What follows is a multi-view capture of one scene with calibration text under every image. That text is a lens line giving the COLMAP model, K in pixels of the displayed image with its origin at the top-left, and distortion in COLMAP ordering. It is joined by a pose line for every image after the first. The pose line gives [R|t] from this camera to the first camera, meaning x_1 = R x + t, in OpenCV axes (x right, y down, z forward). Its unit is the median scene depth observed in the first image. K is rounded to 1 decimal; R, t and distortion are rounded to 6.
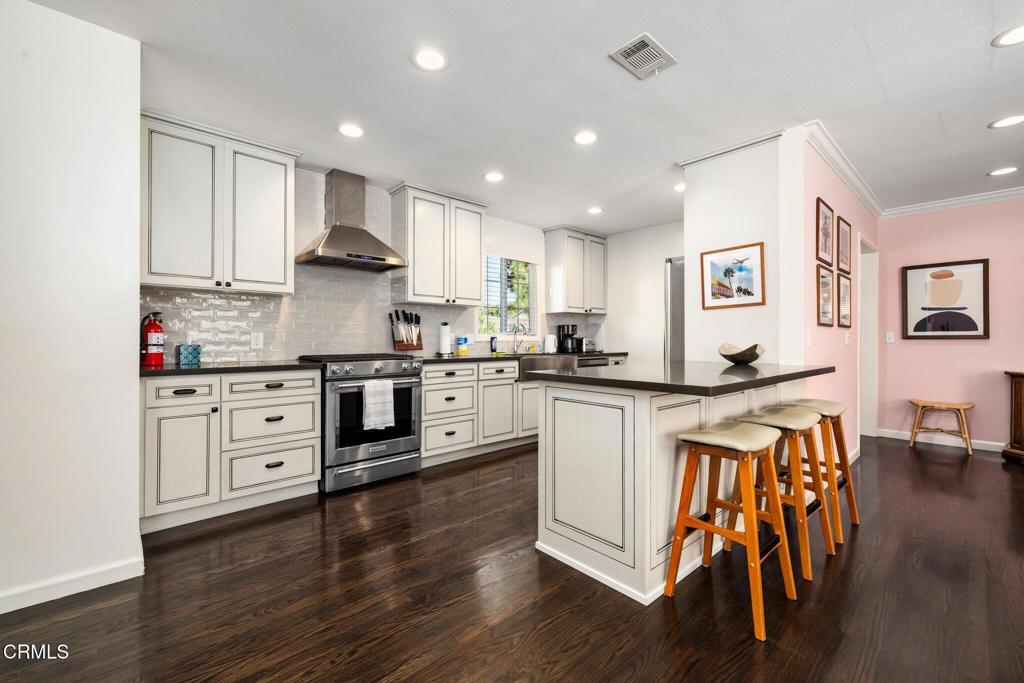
lens RADIAL K [[427.1, 0, 512.5], [0, 427.1, 337.9], [0, 0, 1]] dist [0.001164, 0.000231]
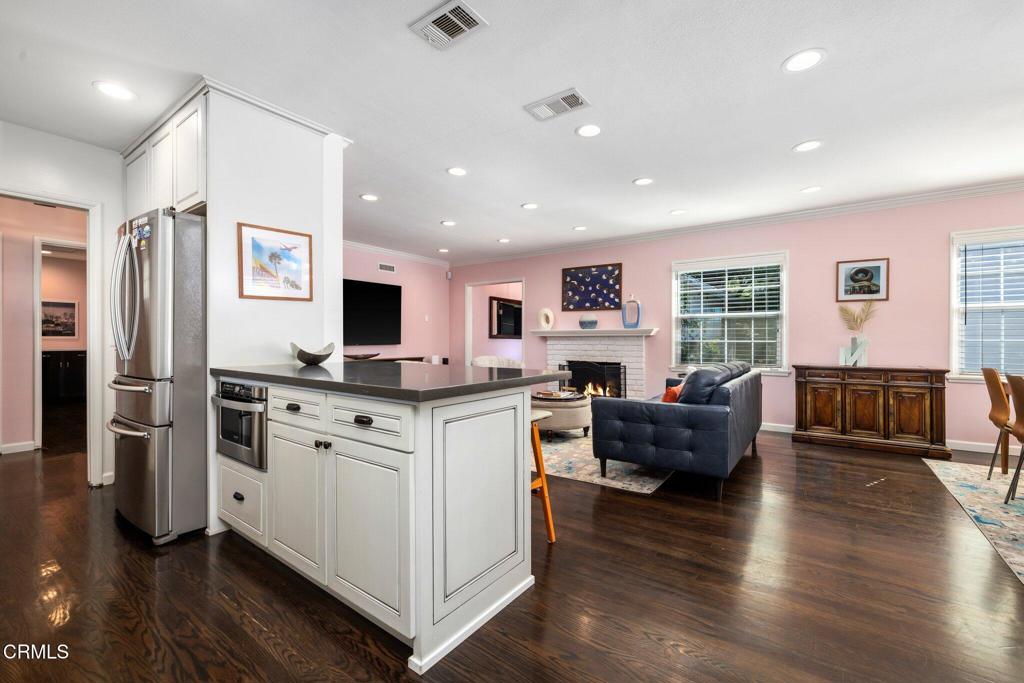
lens RADIAL K [[427.1, 0, 512.5], [0, 427.1, 339.2], [0, 0, 1]] dist [0.001164, 0.000231]
pose [[-0.209913, 0.000677, 0.977720, -0.420390], [0.000425, 1.000000, -0.000601, 0.007002], [-0.977720, 0.000289, -0.209913, 0.740303]]
